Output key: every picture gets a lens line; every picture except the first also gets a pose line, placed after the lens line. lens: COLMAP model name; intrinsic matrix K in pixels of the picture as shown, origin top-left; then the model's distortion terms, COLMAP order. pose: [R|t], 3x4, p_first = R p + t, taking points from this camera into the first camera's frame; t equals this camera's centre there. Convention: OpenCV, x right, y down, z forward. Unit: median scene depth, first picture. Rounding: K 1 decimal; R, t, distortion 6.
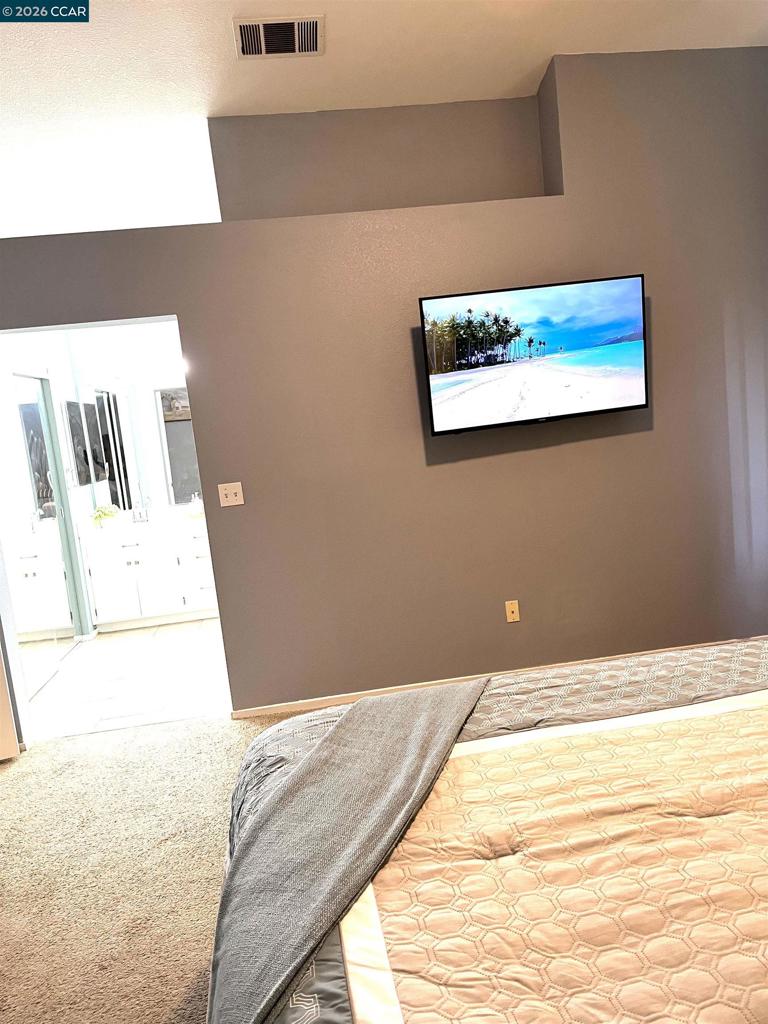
lens RADIAL K [[764.7, 0, 384.0], [0, 764.7, 512.0], [0, 0, 1]] dist [0.001726, -0.002407]
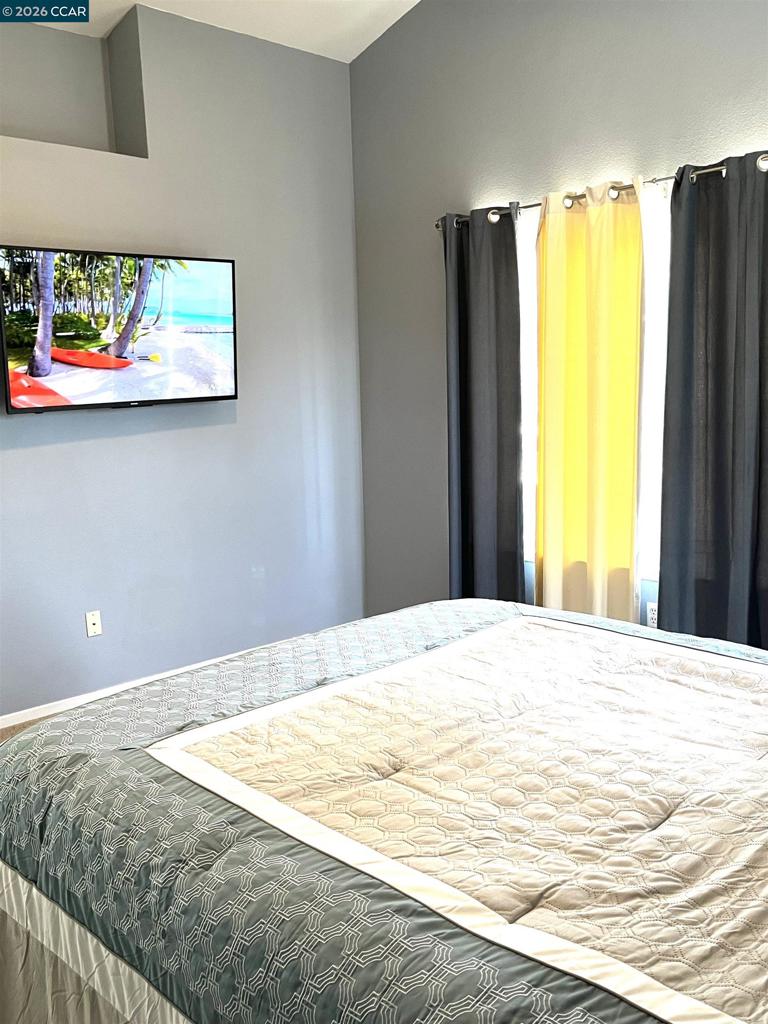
lens RADIAL K [[894.3, 0, 391.0], [0, 894.3, 510.1], [0, 0, 1]] dist [0.038229, -0.088168]
pose [[0.791107, -0.003999, 0.611665, -0.192164], [0.020004, 0.999613, -0.019336, 0.029353], [-0.611350, 0.027533, 0.790881, -0.009029]]
